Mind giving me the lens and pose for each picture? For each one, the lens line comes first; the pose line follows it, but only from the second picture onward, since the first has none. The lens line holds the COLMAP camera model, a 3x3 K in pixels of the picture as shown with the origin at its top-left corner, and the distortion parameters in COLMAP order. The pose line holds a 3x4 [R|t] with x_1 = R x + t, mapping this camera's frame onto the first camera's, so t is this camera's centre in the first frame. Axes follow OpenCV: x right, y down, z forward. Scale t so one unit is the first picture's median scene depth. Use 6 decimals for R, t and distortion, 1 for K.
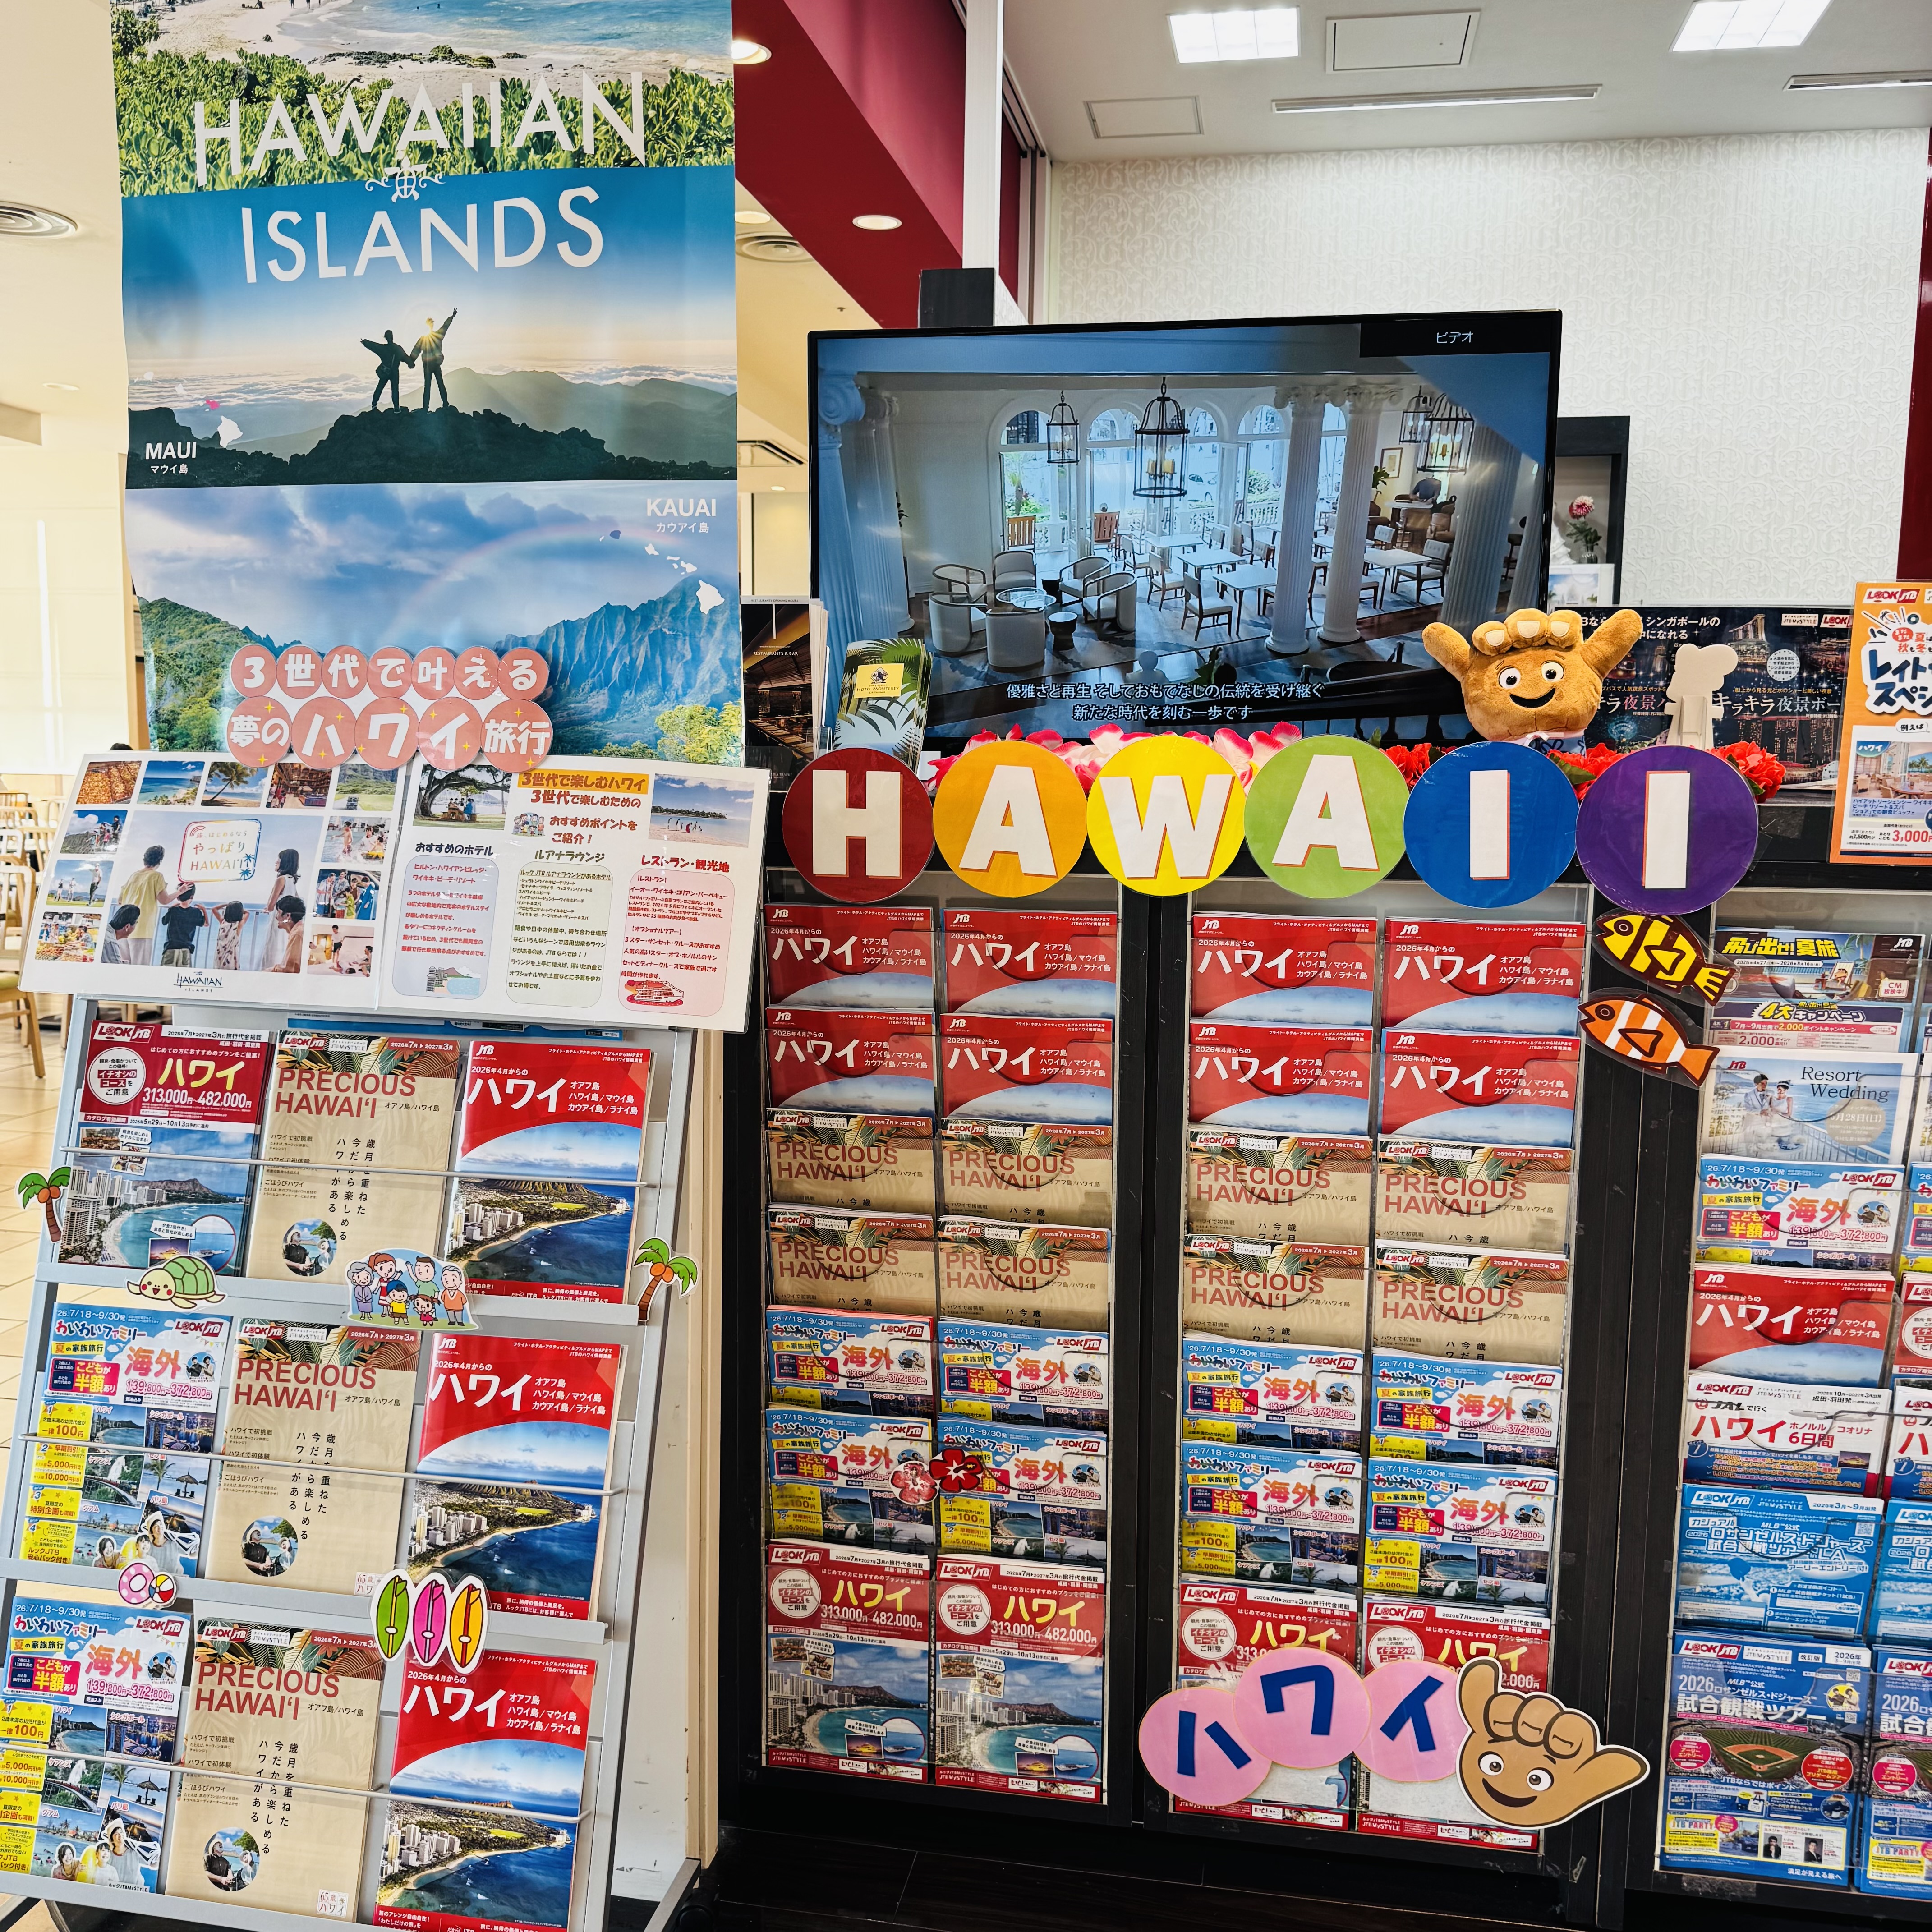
lens RADIAL K [[1869.1, 0, 966.0], [0, 1869.1, 966.0], [0, 0, 1]] dist [0.208338, -0.508821]
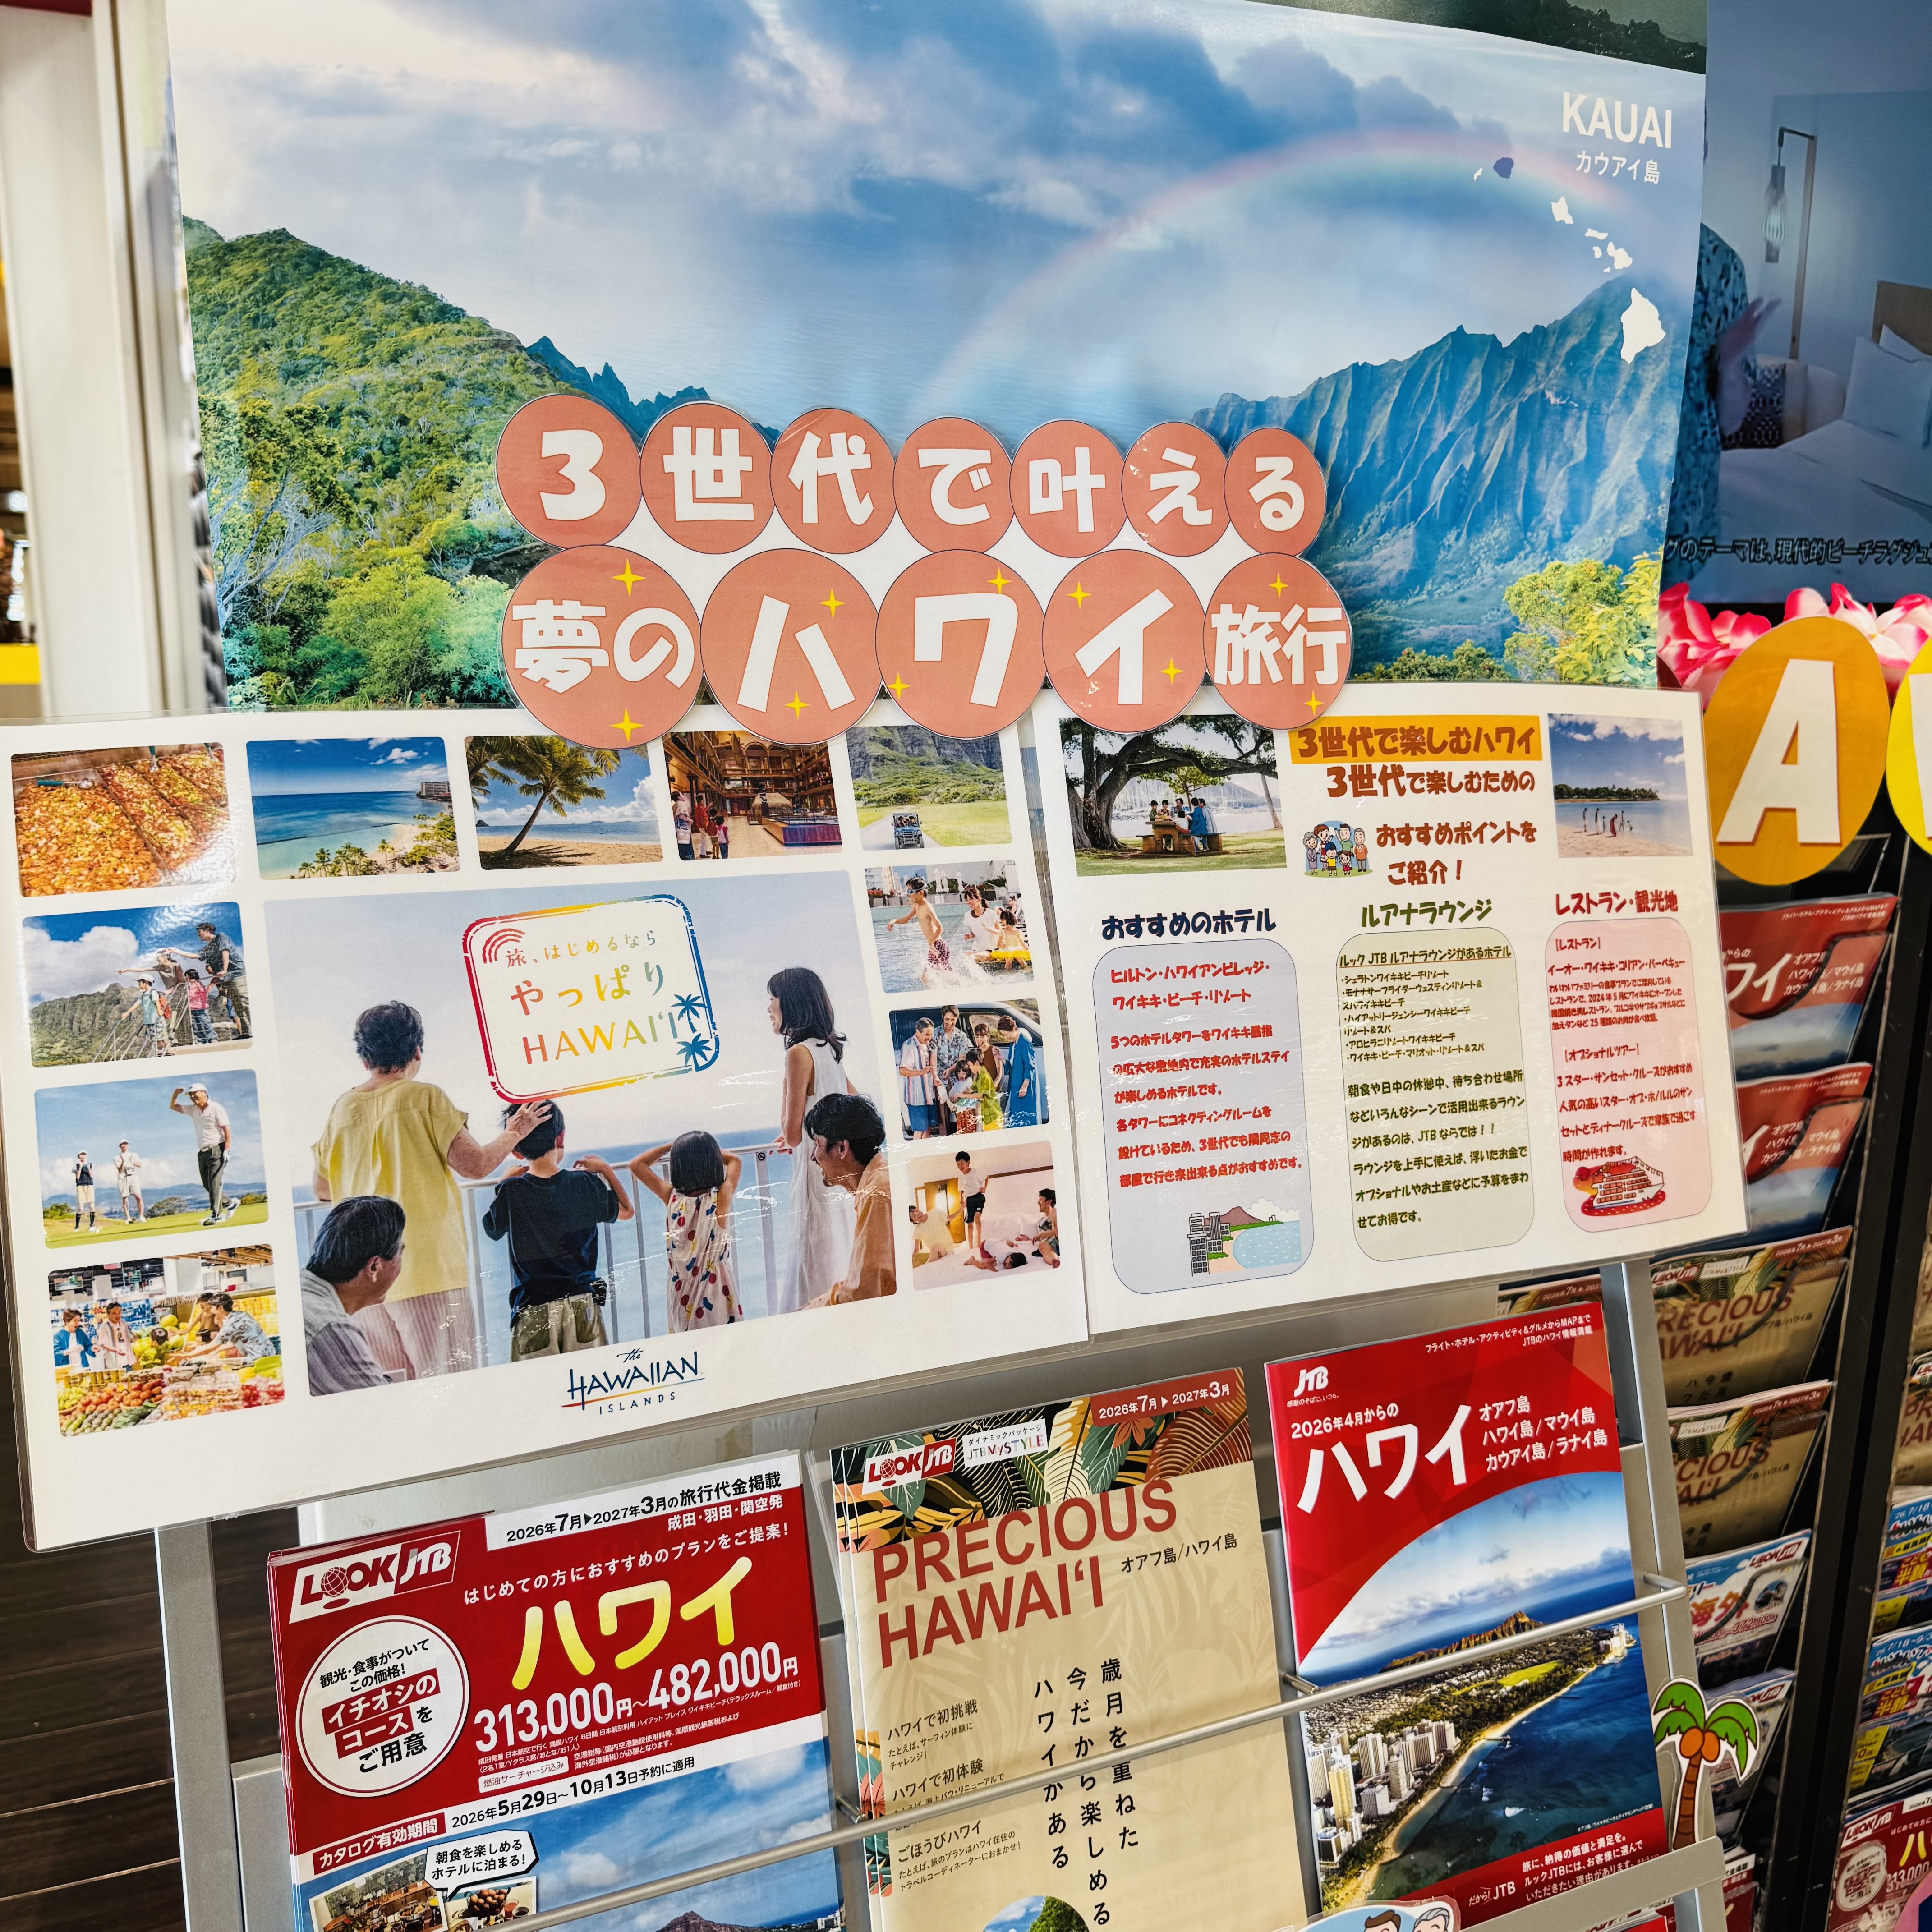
lens RADIAL K [[1869.1, 0, 966.0], [0, 1869.1, 966.0], [0, 0, 1]] dist [0.208338, -0.508821]
pose [[0.808172, -0.128131, 0.574840, -0.544519], [0.065009, 0.989491, 0.129159, -0.108266], [-0.585348, -0.067013, 0.808008, 0.688934]]
